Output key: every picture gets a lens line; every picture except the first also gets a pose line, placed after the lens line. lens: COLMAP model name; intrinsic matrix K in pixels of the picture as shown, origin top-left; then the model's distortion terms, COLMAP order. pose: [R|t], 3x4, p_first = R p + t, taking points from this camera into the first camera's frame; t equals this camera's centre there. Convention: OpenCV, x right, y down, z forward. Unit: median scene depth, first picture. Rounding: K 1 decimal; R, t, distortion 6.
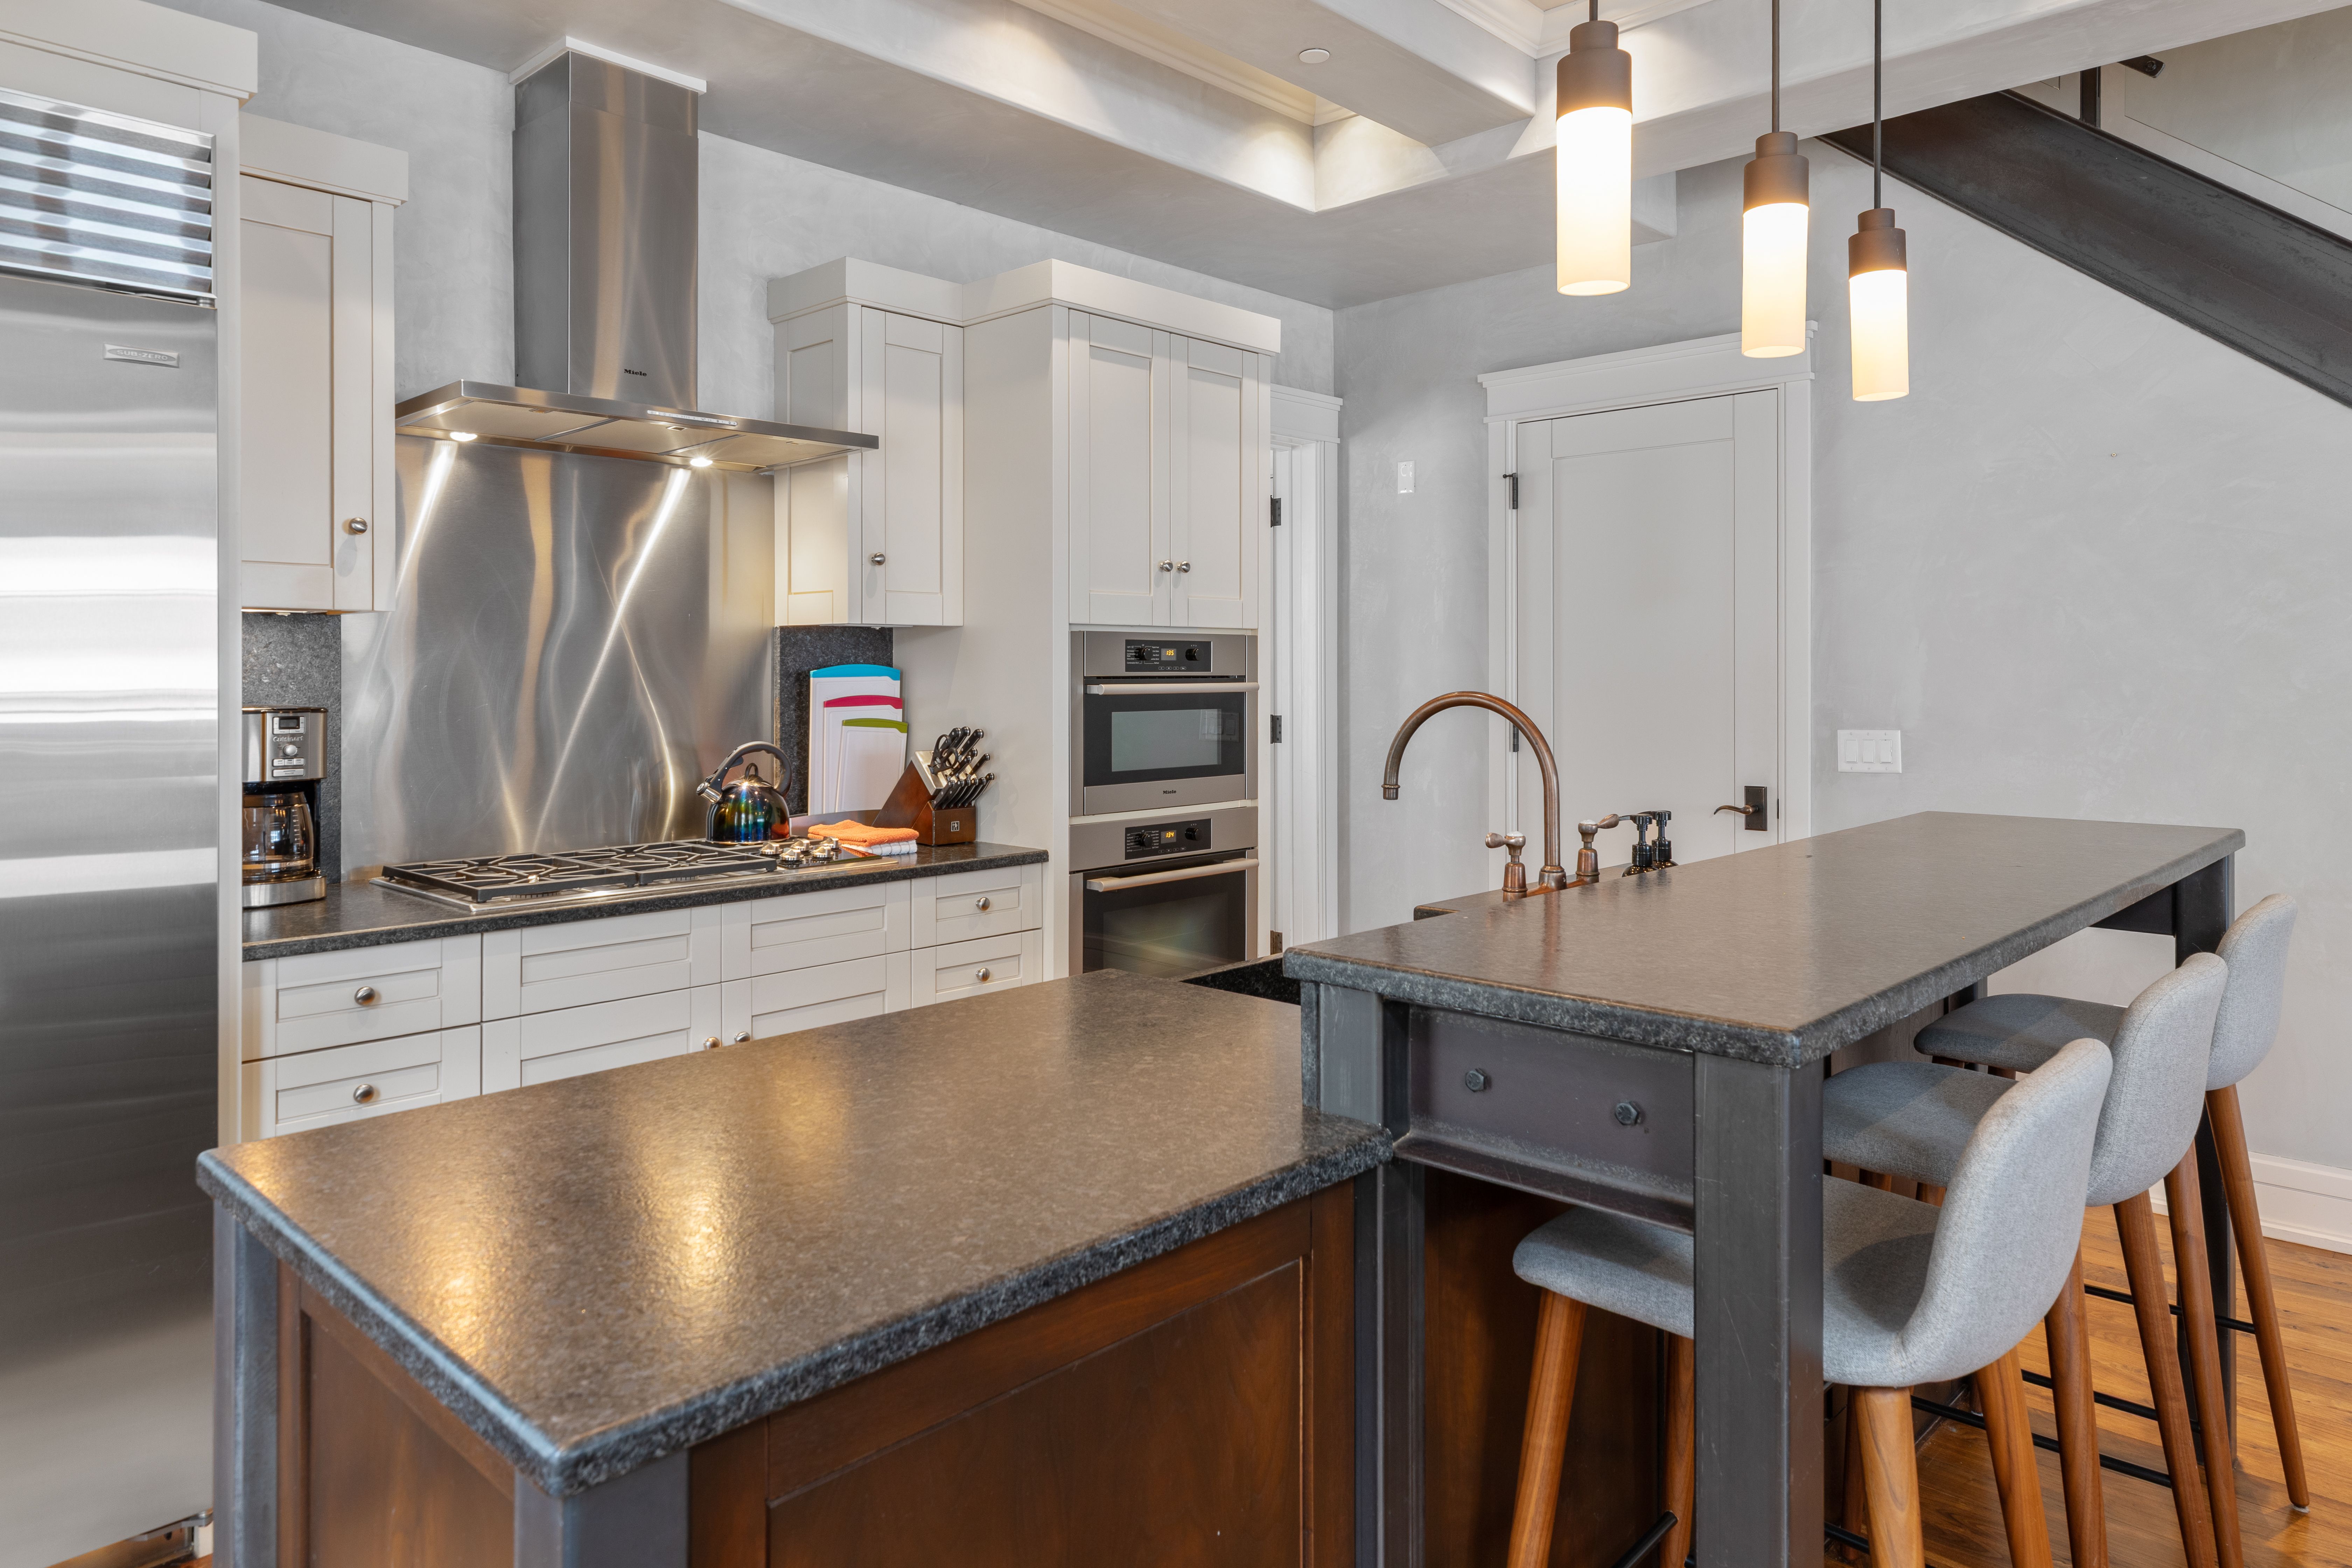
lens RADIAL K [[1479.7, 0, 1191.6], [0, 1479.7, 683.4], [0, 0, 1]] dist [0.011829, 0.000786]
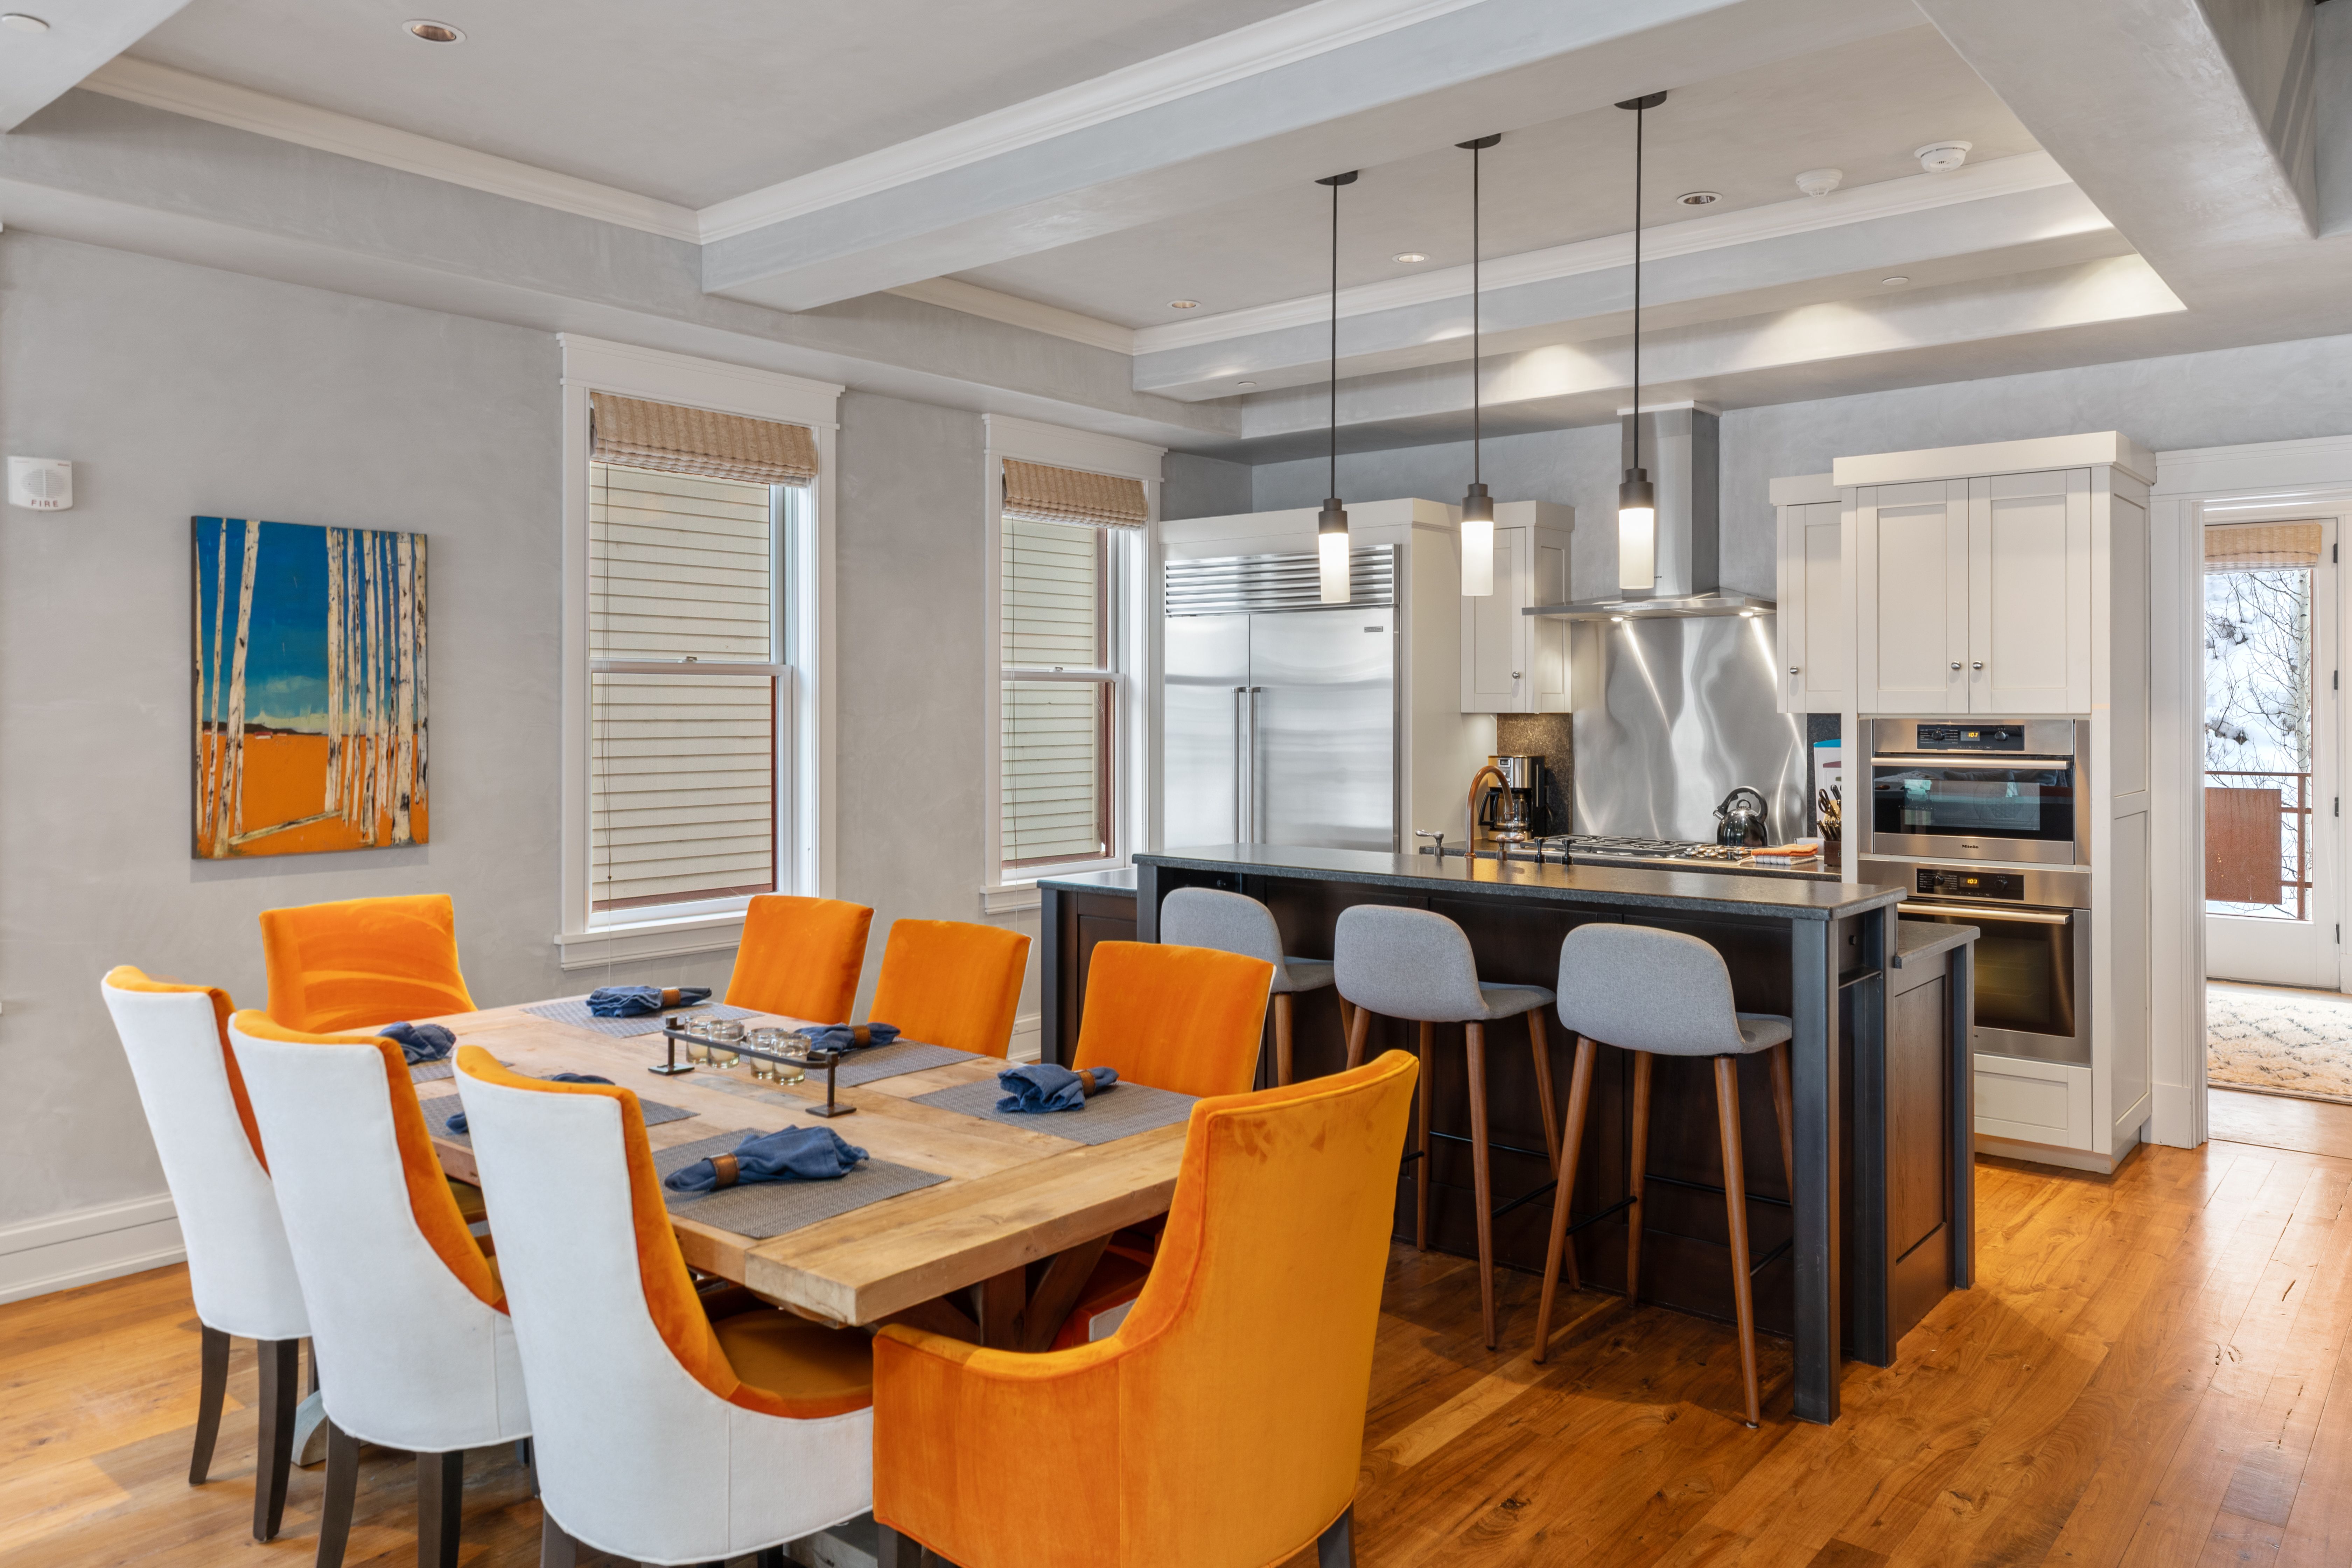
lens RADIAL K [[1622.0, 0, 1191.0], [0, 1622.0, 707.3], [0, 0, 1]] dist [0.008433, 0.000241]
pose [[0.059752, 0.001311, -0.998212, 1.329638], [-0.006610, 0.999978, 0.000917, -0.041297], [0.998191, 0.006543, 0.059760, 0.268719]]
